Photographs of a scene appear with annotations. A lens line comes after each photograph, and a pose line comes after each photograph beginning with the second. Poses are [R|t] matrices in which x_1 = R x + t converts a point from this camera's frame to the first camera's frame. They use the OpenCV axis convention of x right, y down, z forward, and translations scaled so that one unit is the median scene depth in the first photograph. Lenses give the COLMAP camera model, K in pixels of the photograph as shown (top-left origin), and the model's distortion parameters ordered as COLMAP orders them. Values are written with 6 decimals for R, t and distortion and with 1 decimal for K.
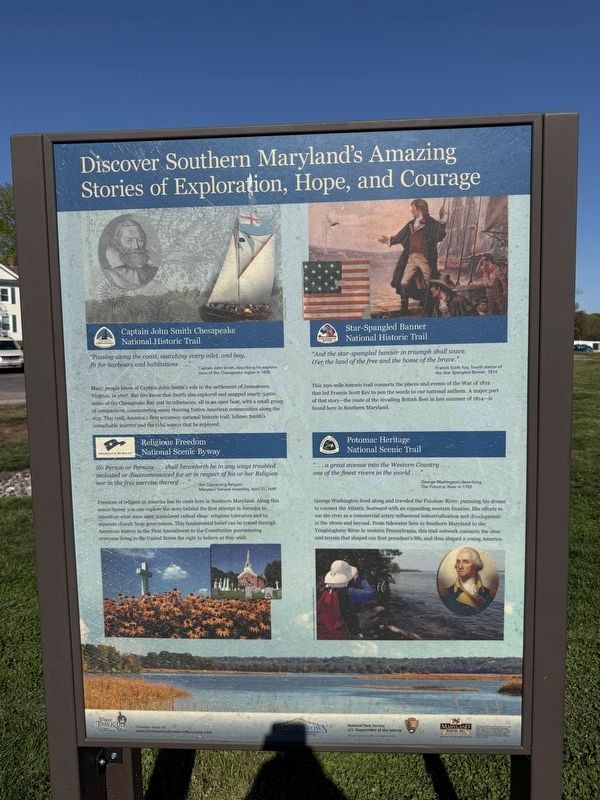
lens RADIAL K [[566.2, 0, 300.0], [0, 566.2, 400.0], [0, 0, 1]] dist [0.157087, -0.298756]
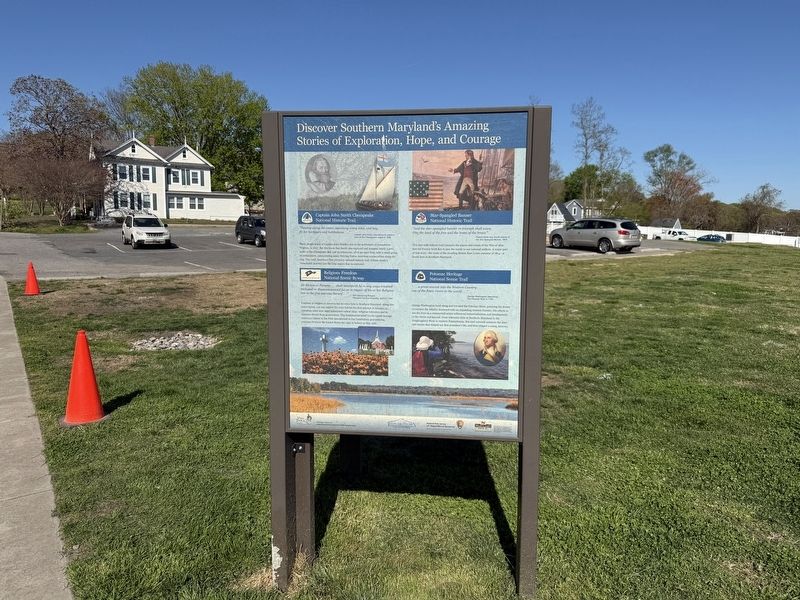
lens RADIAL K [[566.2, 0, 398.6], [0, 566.2, 306.0], [0, 0, 1]] dist [0.157087, -0.298756]
pose [[0.998346, 0.029237, -0.049508, 0.075139], [-0.027316, 0.998865, 0.039032, 0.106962], [0.050593, -0.037615, 0.998011, -0.929087]]
